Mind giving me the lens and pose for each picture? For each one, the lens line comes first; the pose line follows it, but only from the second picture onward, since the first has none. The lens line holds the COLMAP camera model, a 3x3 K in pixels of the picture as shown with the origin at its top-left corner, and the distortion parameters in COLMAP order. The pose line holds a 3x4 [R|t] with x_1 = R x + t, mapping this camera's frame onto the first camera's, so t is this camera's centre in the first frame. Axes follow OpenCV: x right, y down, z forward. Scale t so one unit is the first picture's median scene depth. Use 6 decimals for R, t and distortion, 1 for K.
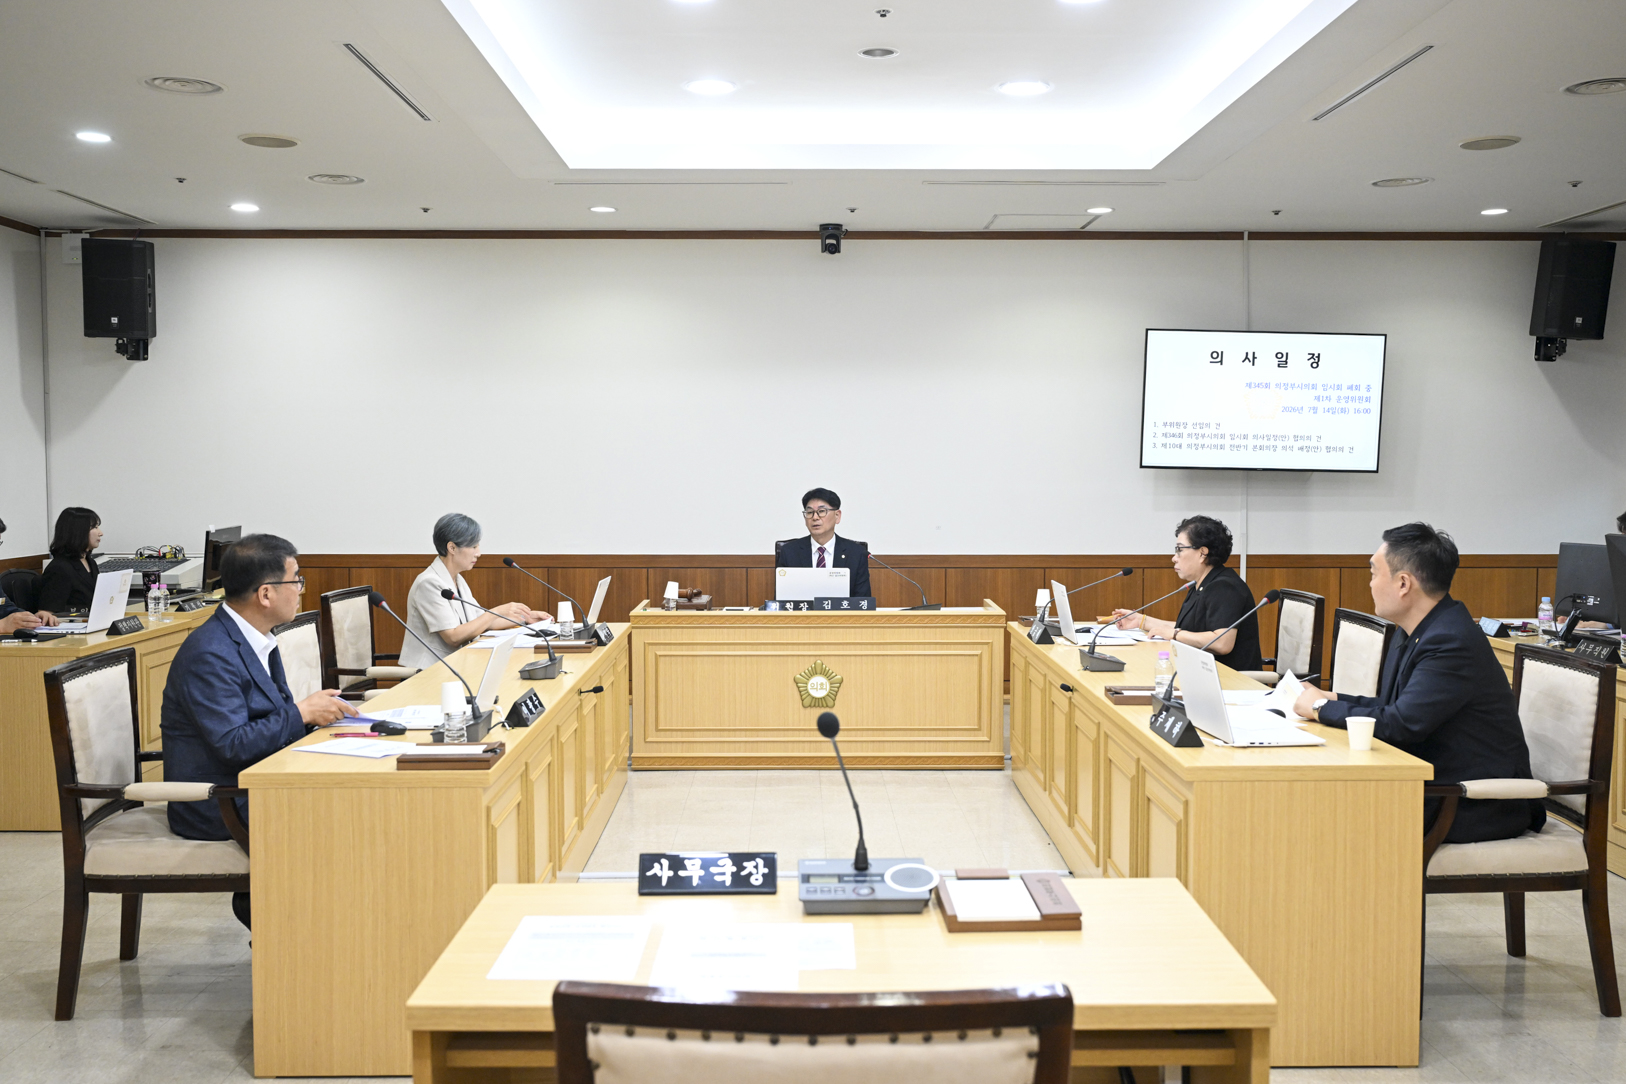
lens RADIAL K [[1535.7, 0, 807.5], [0, 1535.7, 533.2], [0, 0, 1]] dist [-0.015291, 0.000000]
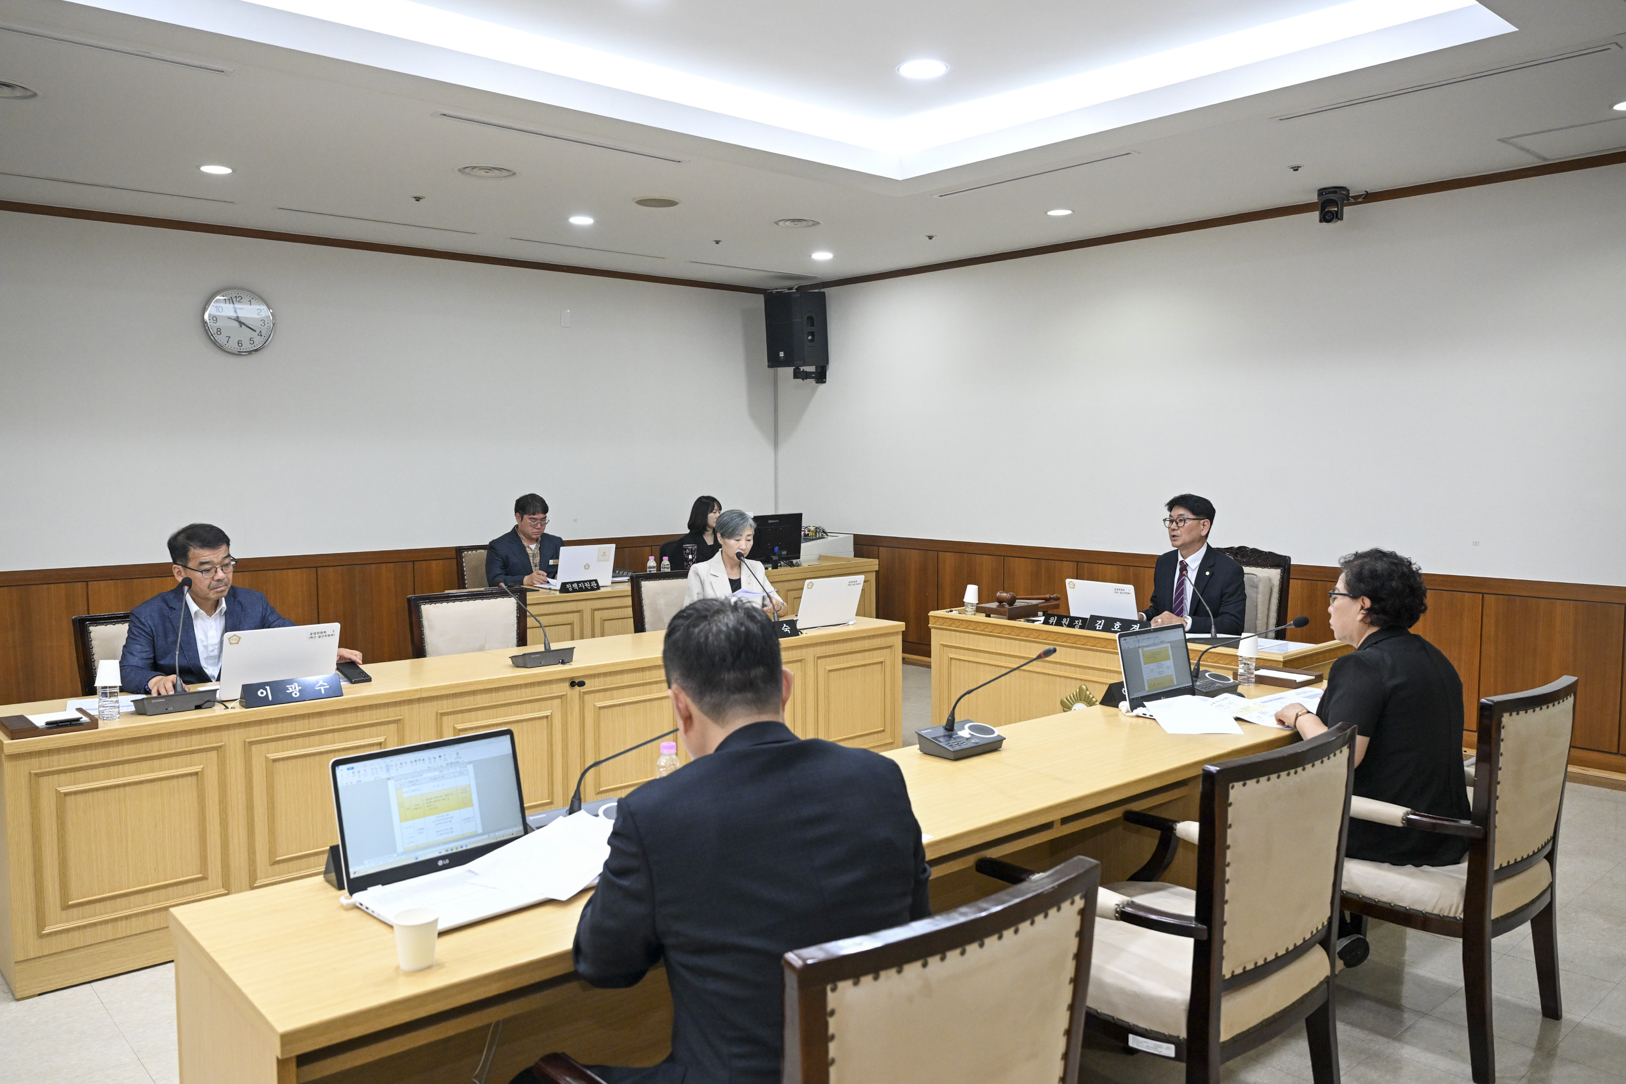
lens RADIAL K [[1187.6, 0, 806.3], [0, 1187.6, 552.1], [0, 0, 1]] dist [-0.004324, 0.001344]
pose [[0.669641, 0.057258, -0.740475, 0.402675], [-0.032011, 0.998322, 0.048247, -0.023268], [0.741995, -0.008605, 0.670350, 0.404295]]
